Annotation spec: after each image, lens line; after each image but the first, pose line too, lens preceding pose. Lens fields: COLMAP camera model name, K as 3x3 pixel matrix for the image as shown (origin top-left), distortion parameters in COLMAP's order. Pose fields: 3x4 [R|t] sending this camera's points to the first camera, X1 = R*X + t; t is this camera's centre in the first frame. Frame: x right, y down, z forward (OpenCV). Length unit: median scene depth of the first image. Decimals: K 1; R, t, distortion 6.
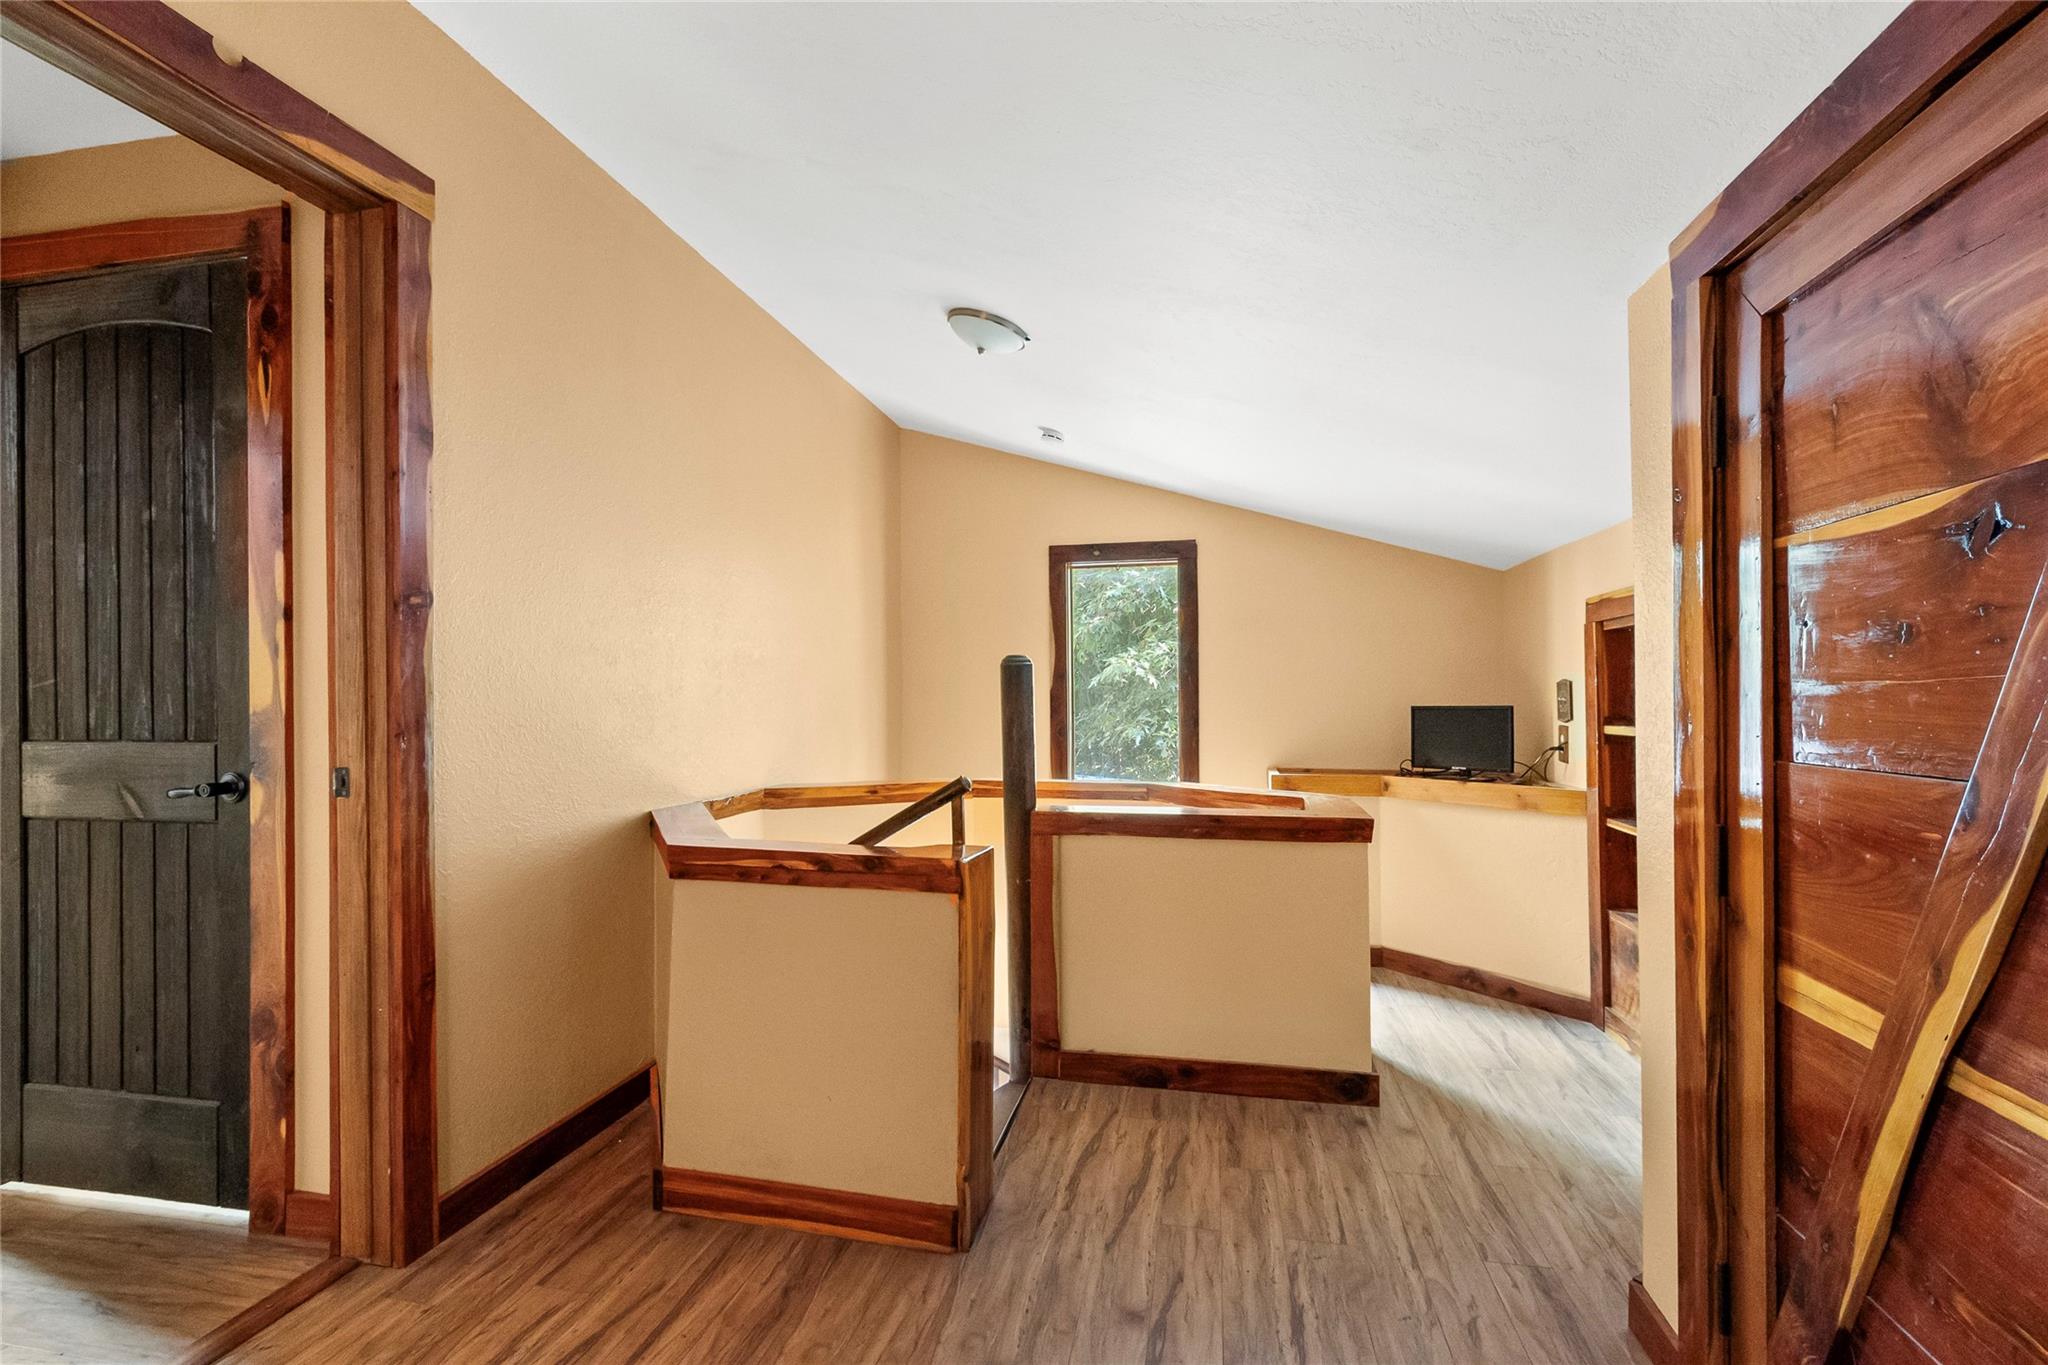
lens RADIAL K [[1004.0, 0, 1016.7], [0, 1004.0, 693.9], [0, 0, 1]] dist [0.000821, -0.000281]
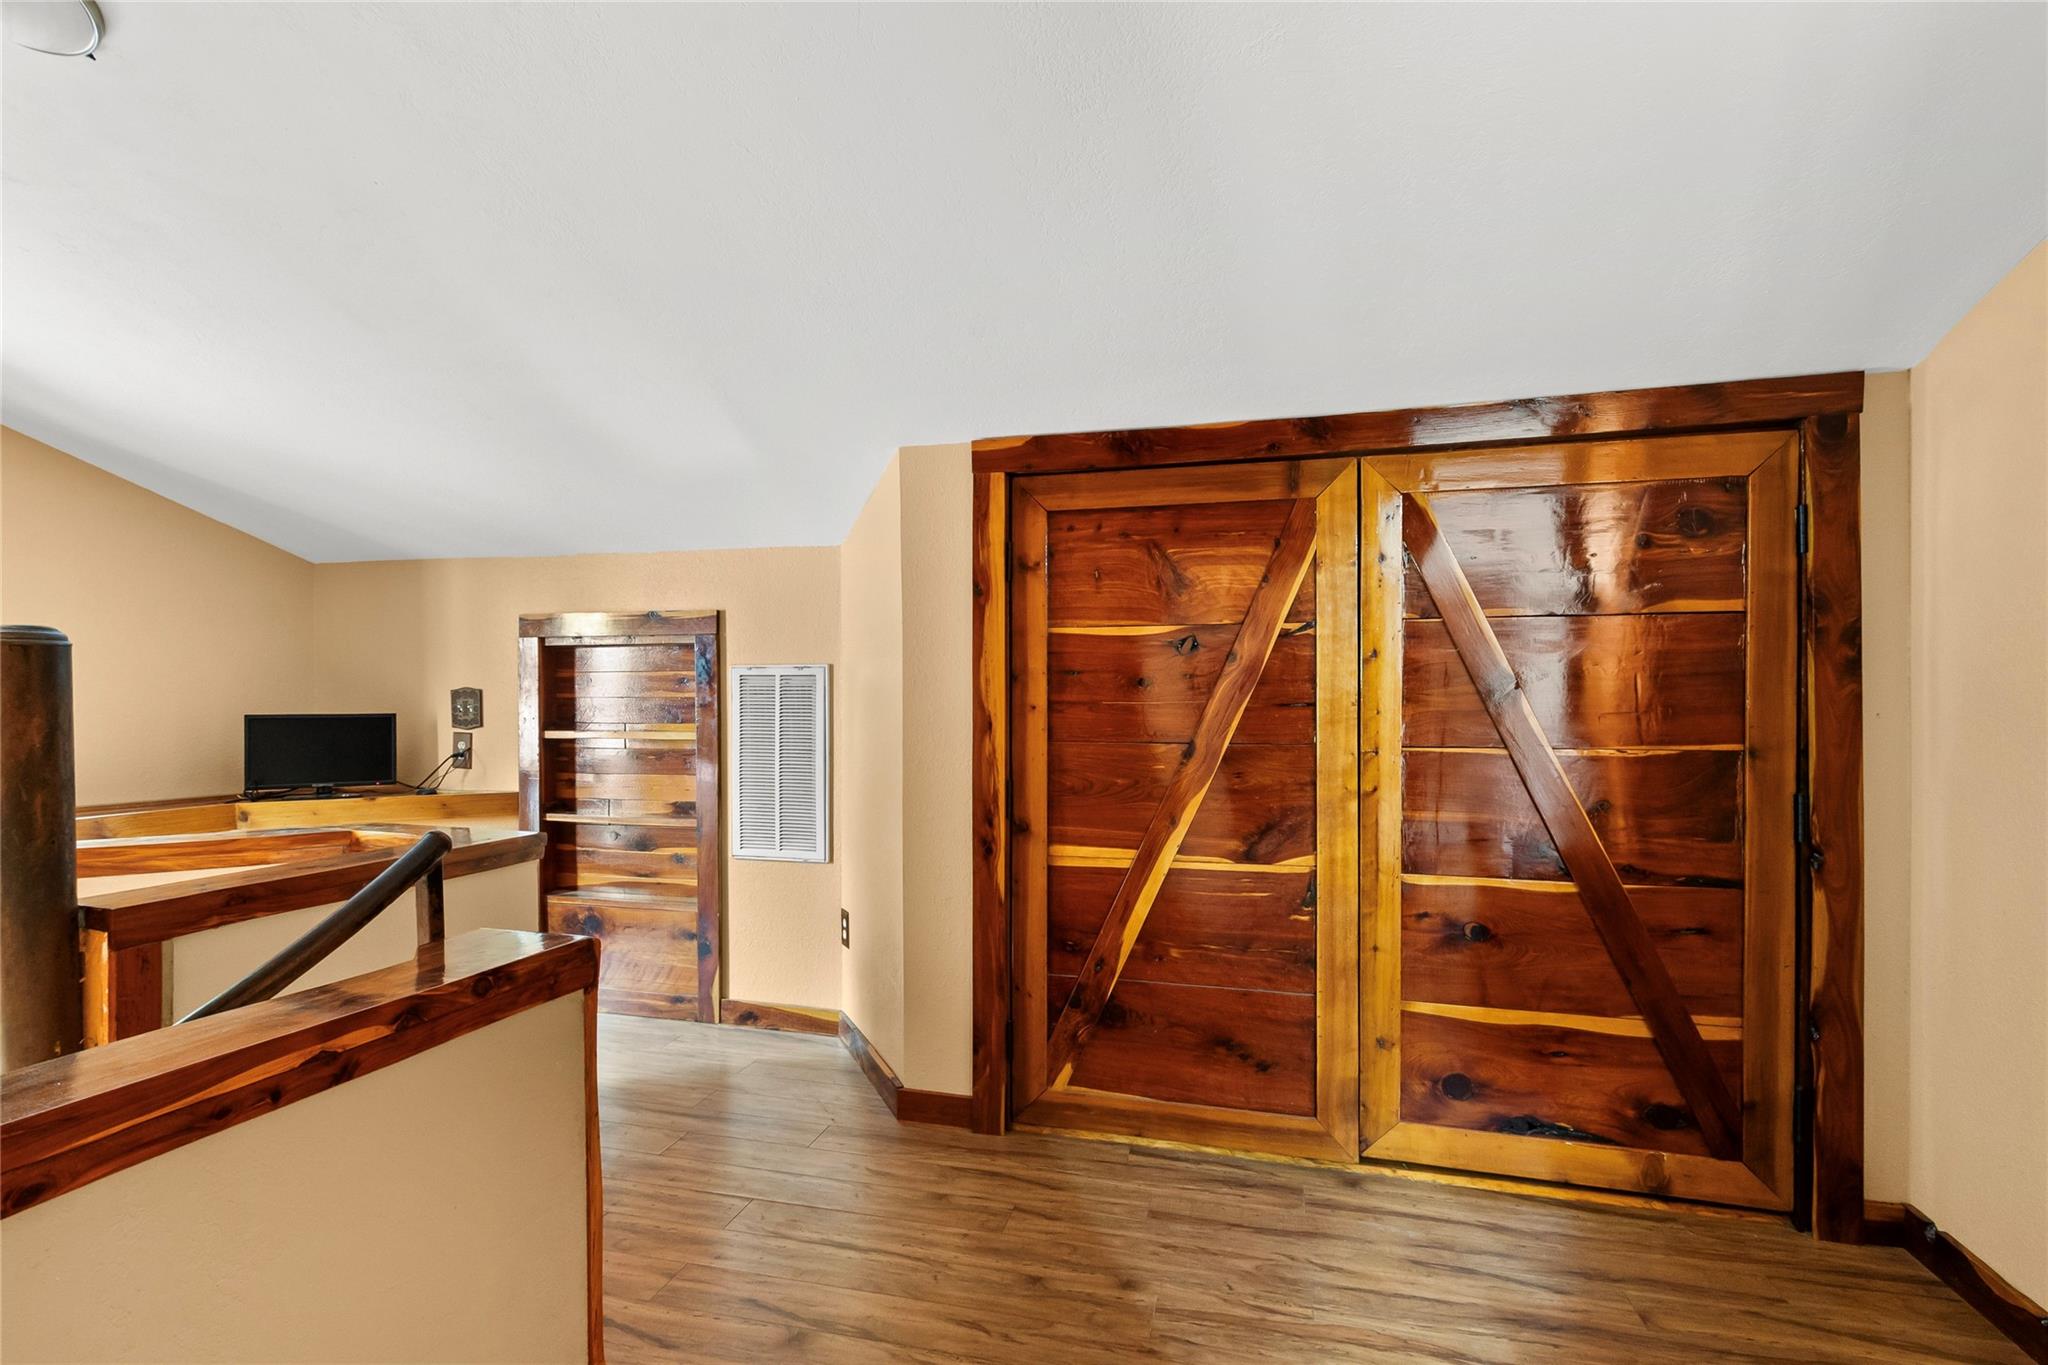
lens RADIAL K [[949.9, 0, 1033.2], [0, 949.9, 682.5], [0, 0, 1]] dist [0.011811, -0.004362]
pose [[0.044877, 0.017503, 0.998839, -0.606691], [-0.004646, 0.999839, -0.017312, -0.007938], [-0.998982, -0.003864, 0.044952, 0.537653]]
